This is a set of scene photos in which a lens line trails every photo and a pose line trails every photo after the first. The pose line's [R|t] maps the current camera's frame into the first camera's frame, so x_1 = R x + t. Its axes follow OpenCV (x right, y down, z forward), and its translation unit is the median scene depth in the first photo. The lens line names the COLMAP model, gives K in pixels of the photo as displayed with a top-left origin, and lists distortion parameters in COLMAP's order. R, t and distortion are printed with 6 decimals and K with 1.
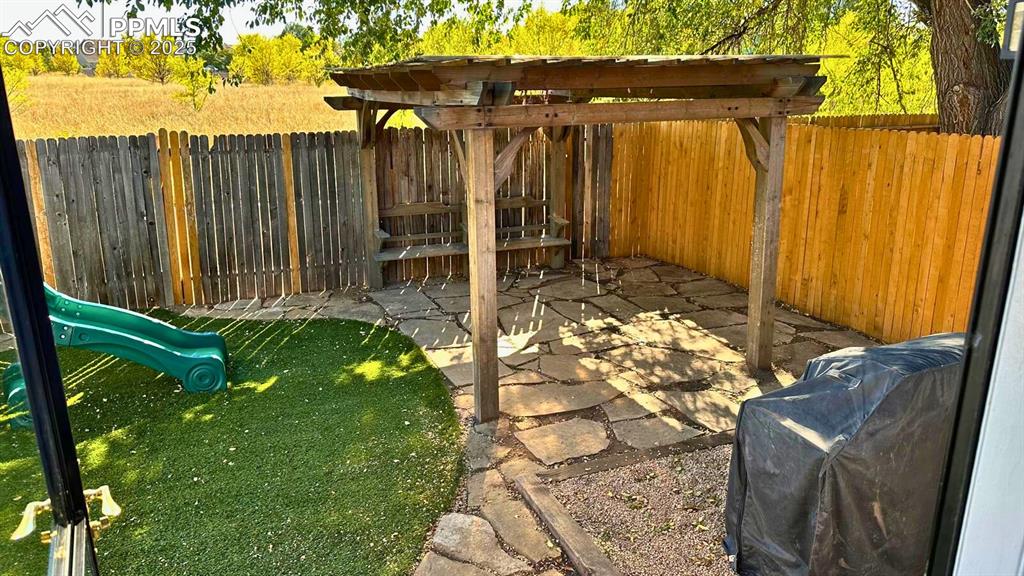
lens RADIAL K [[726.2, 0, 538.2], [0, 726.2, 292.3], [0, 0, 1]] dist [0.073431, -0.086348]
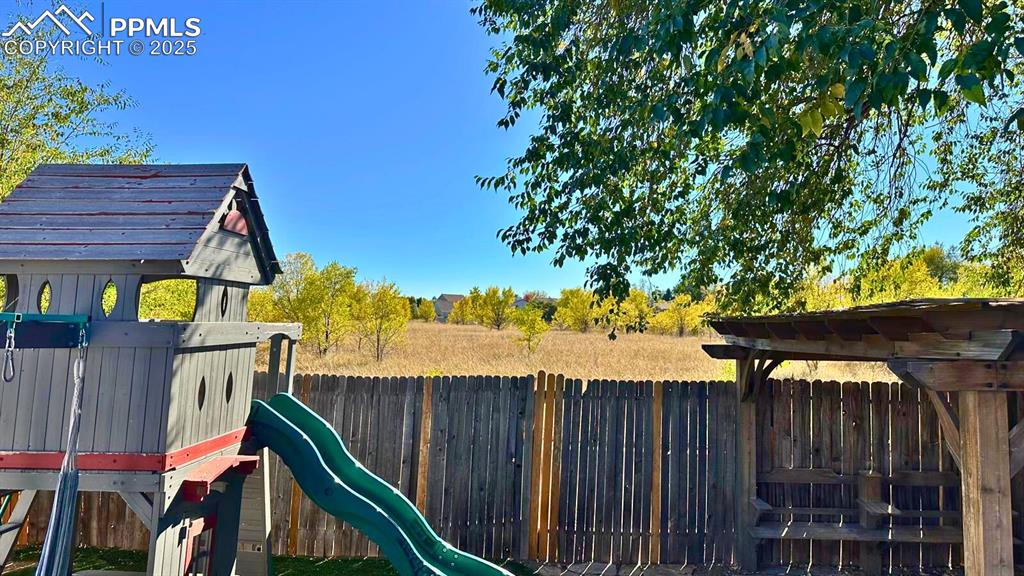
lens RADIAL K [[708.0, 0, 516.2], [0, 708.0, 251.5], [0, 0, 1]] dist [0.000476, -0.004477]
pose [[0.918347, -0.023569, -0.395074, -0.147715], [-0.129494, 0.925388, -0.356214, -0.022004], [0.373992, 0.378288, 0.846775, 0.094258]]
